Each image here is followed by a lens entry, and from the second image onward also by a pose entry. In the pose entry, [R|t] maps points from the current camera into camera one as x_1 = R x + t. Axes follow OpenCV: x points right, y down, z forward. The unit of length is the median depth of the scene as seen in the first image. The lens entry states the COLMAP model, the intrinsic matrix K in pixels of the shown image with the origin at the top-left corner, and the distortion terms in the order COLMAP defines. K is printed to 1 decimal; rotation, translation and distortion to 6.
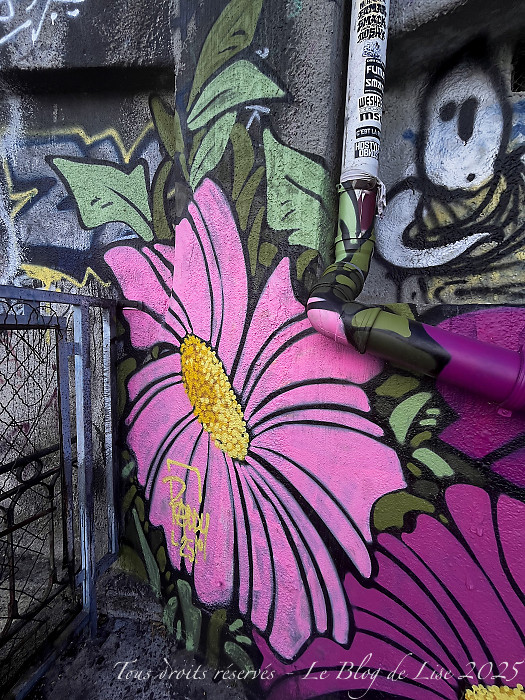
lens RADIAL K [[282.4, 0, 262.2], [0, 282.4, 350.4], [0, 0, 1]] dist [-0.002075, -0.000924]
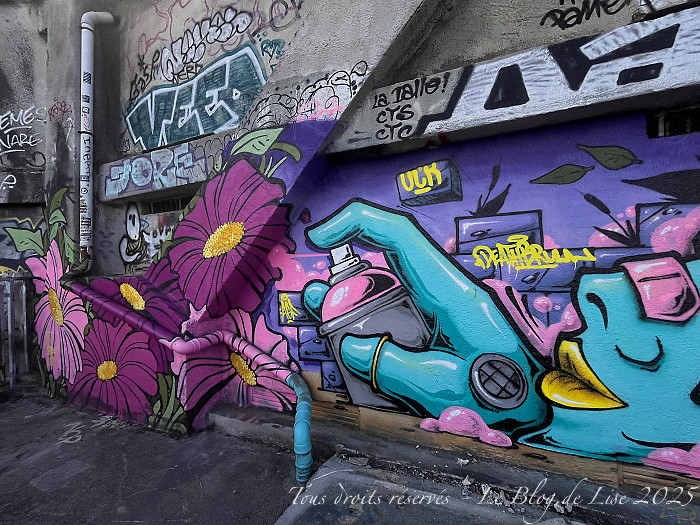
lens RADIAL K [[282.4, 0, 350.0], [0, 282.4, 262.9], [0, 0, 1]] dist [-0.002075, -0.000924]
pose [[0.991176, -0.061737, 0.117300, 2.611270], [0.072480, 0.993334, -0.089639, 0.184940], [-0.110984, 0.097350, 0.989043, -2.394309]]
